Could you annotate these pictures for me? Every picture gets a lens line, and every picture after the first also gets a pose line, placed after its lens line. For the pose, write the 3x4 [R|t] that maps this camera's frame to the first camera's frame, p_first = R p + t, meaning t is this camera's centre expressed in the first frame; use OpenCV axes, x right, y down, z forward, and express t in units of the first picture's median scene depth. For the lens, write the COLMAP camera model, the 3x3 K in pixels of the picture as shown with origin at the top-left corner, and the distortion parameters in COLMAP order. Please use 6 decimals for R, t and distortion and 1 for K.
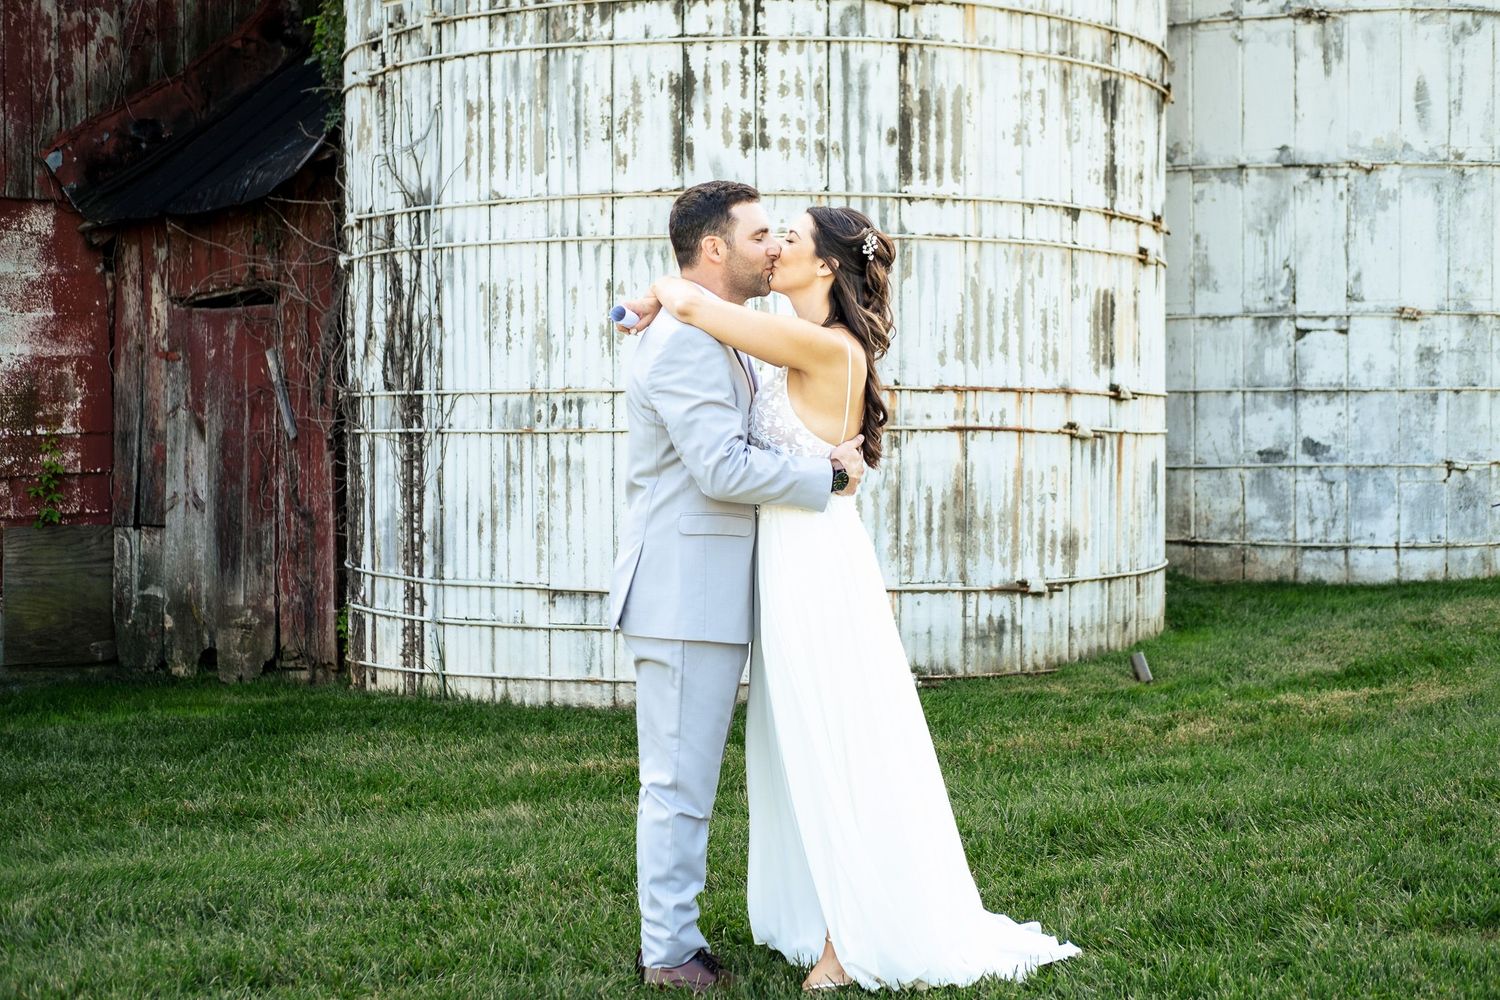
lens RADIAL K [[2390.9, 0, 739.4], [0, 2390.9, 514.8], [0, 0, 1]] dist [-0.276420, 1.913783]
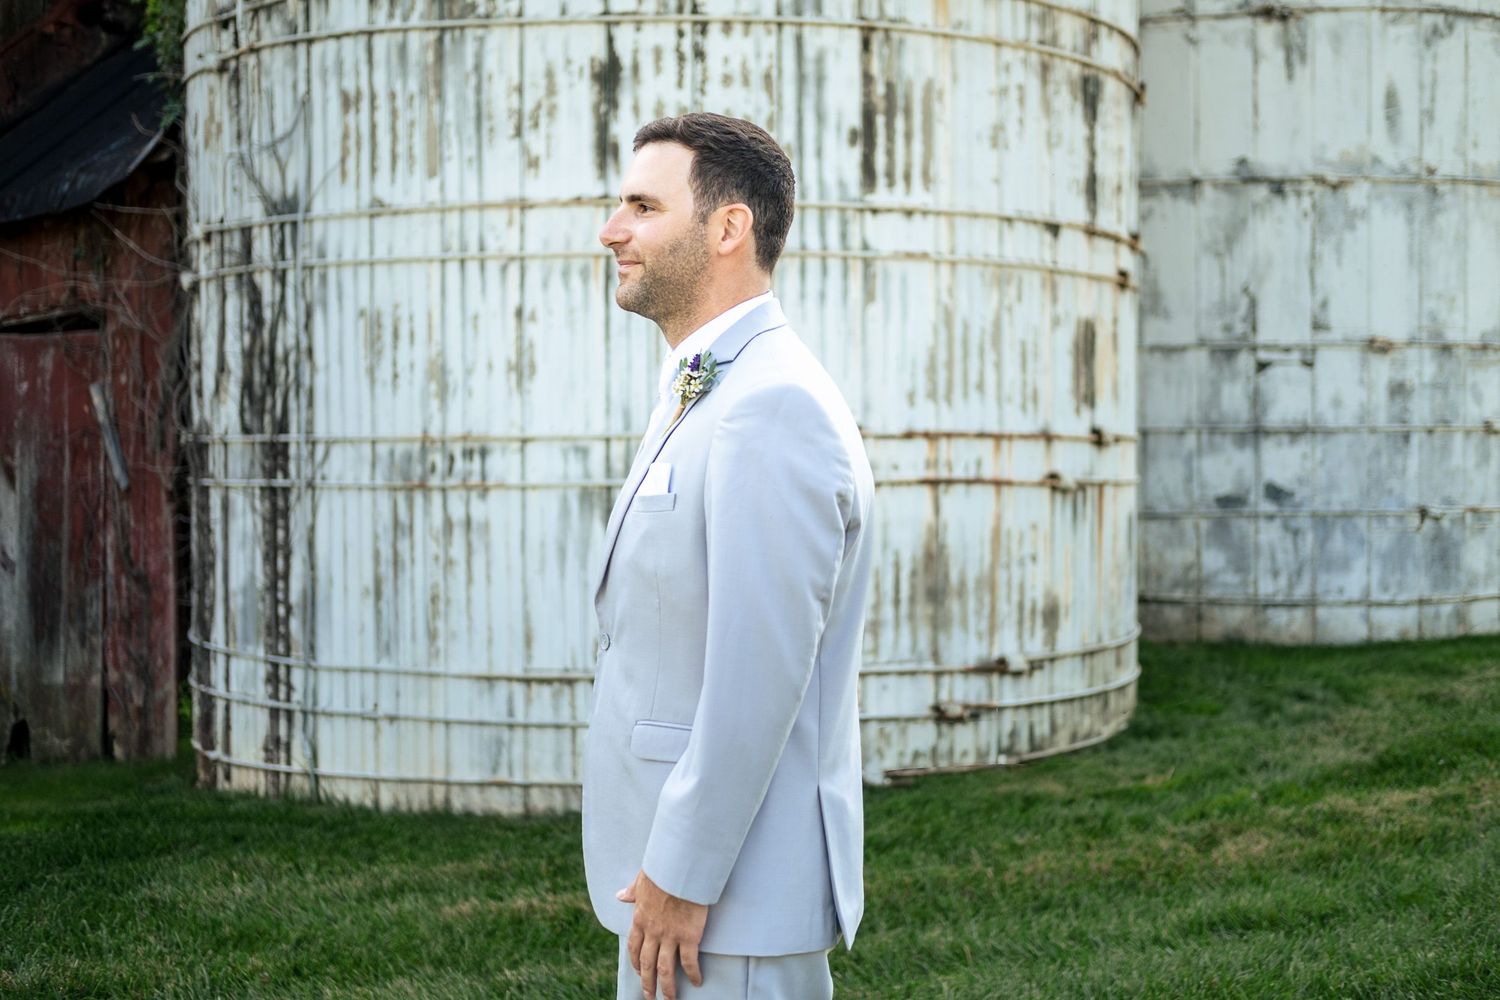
lens RADIAL K [[2343.4, 0, 747.1], [0, 2343.4, 515.9], [0, 0, 1]] dist [-0.283596, 2.026177]
pose [[0.995754, -0.004046, 0.091962, -0.047790], [0.004718, 0.999964, -0.007092, -0.017493], [-0.091930, 0.007496, 0.995737, 0.169430]]
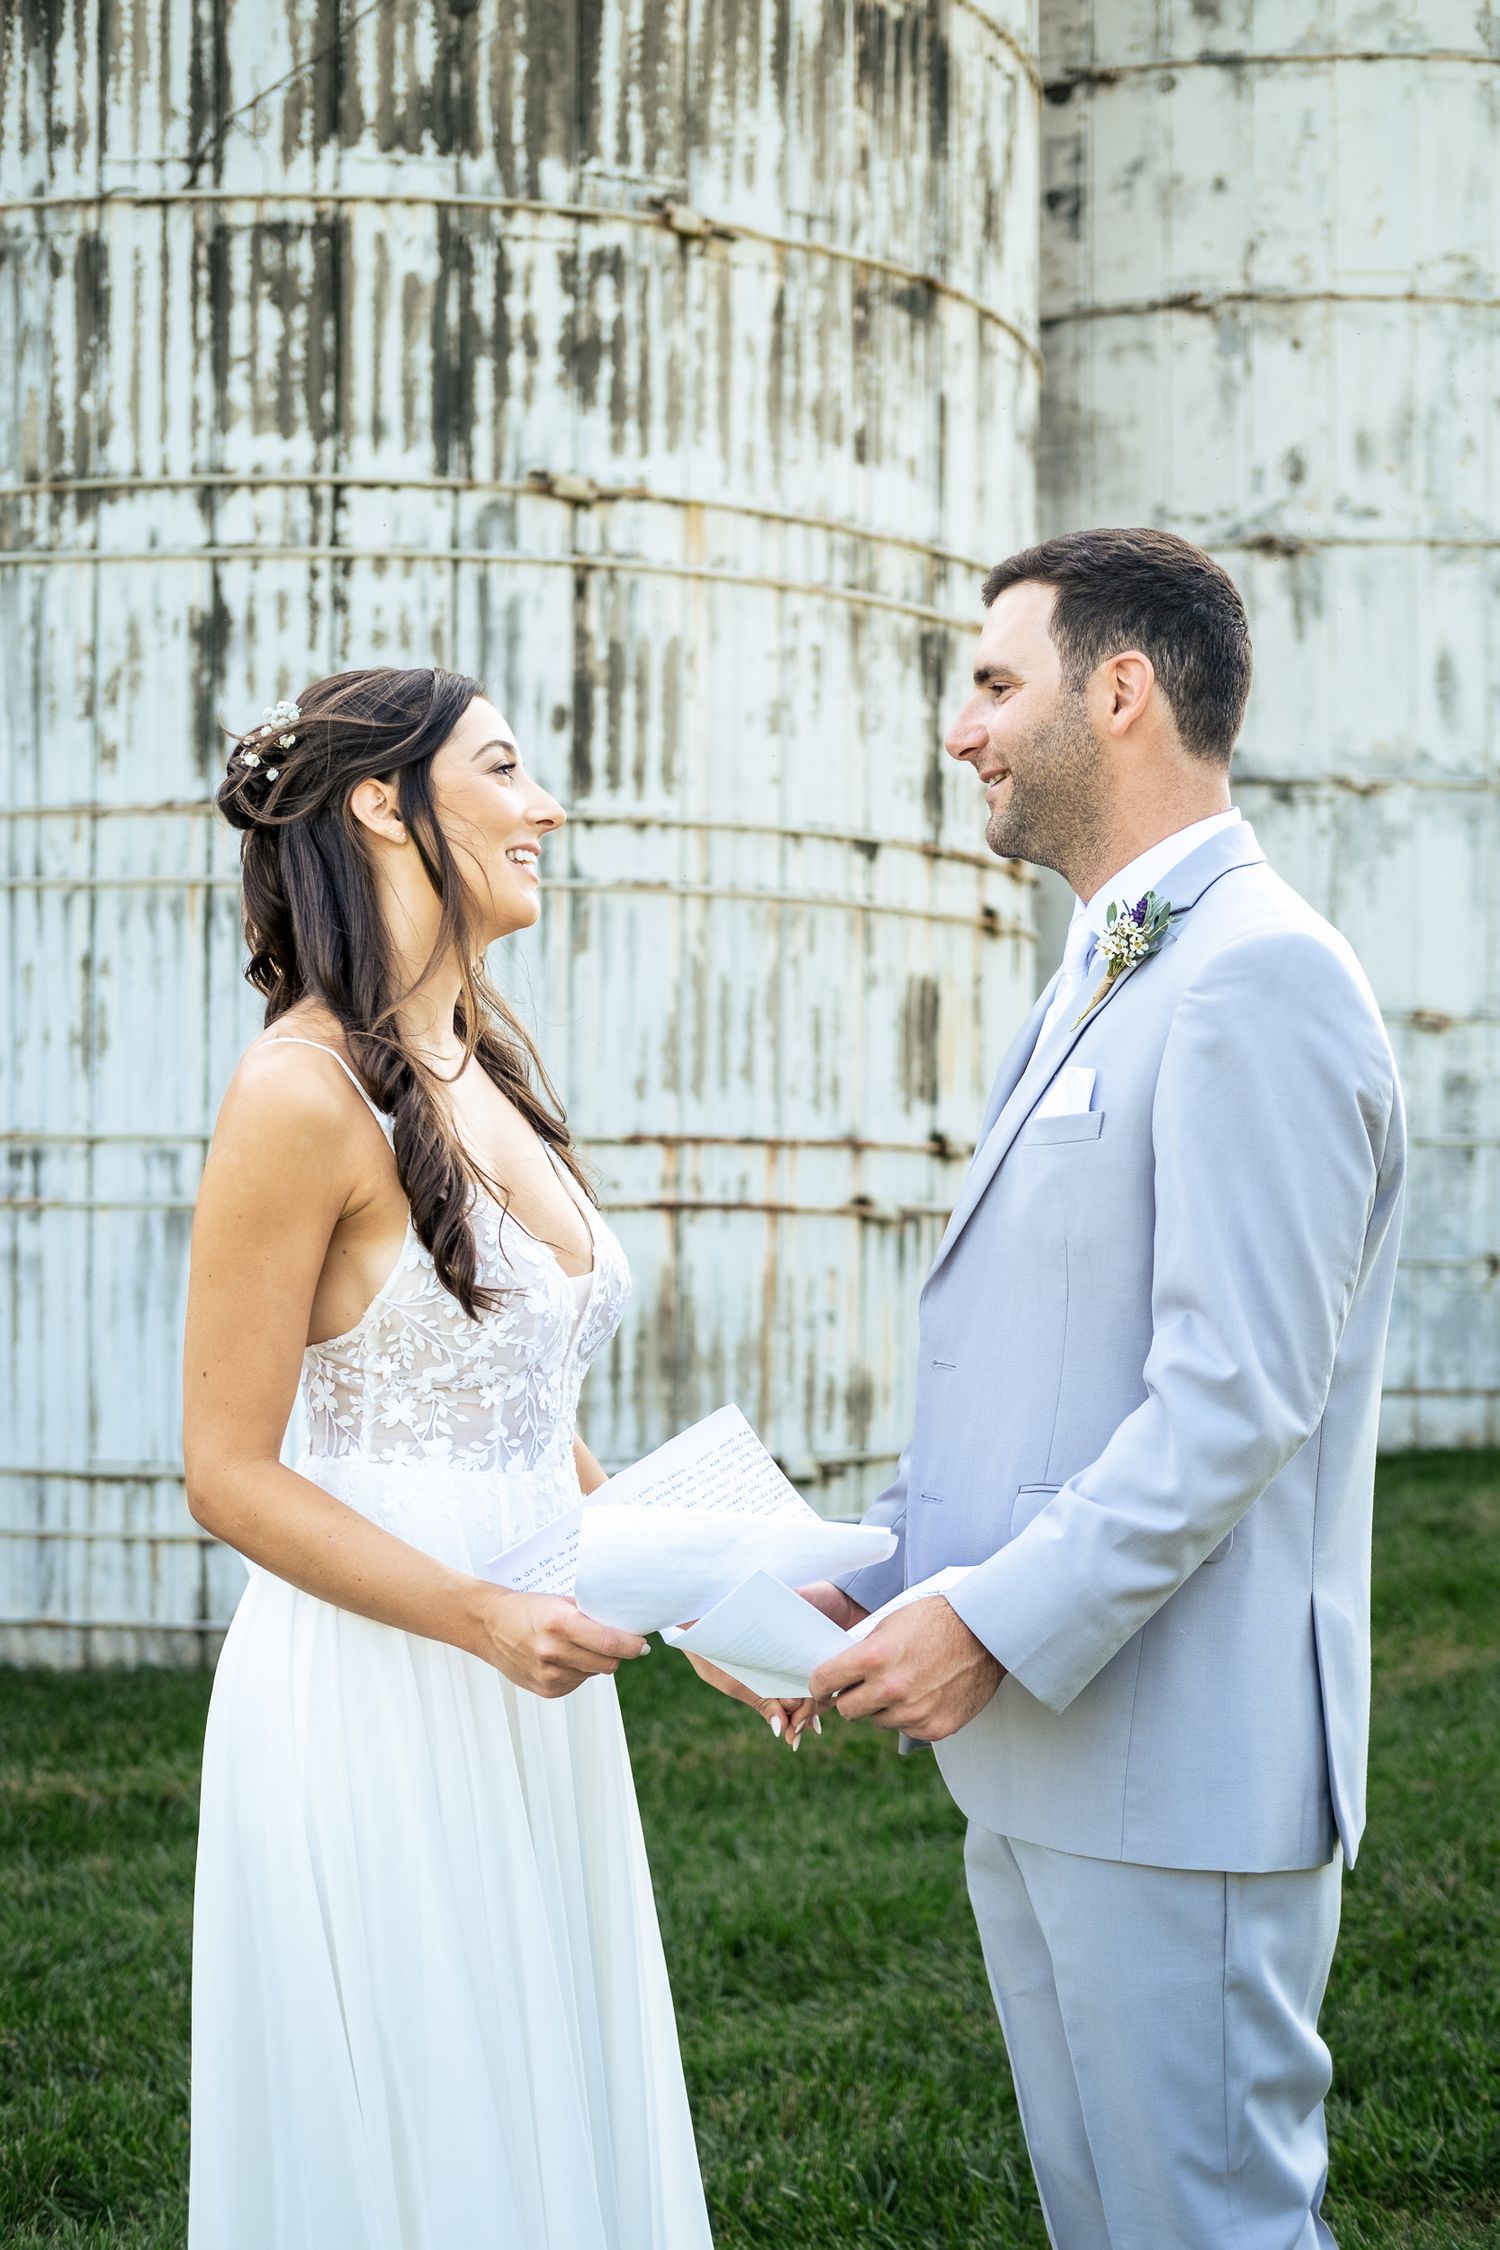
lens RADIAL K [[3515.1, 0, 742.6], [0, 3515.1, 1145.9], [0, 0, 1]] dist [-0.283596, 2.026177]
pose [[0.997970, 0.009928, 0.062908, 0.052850], [-0.007177, 0.999014, -0.043802, -0.012091], [-0.063281, 0.043261, 0.997058, 0.113173]]
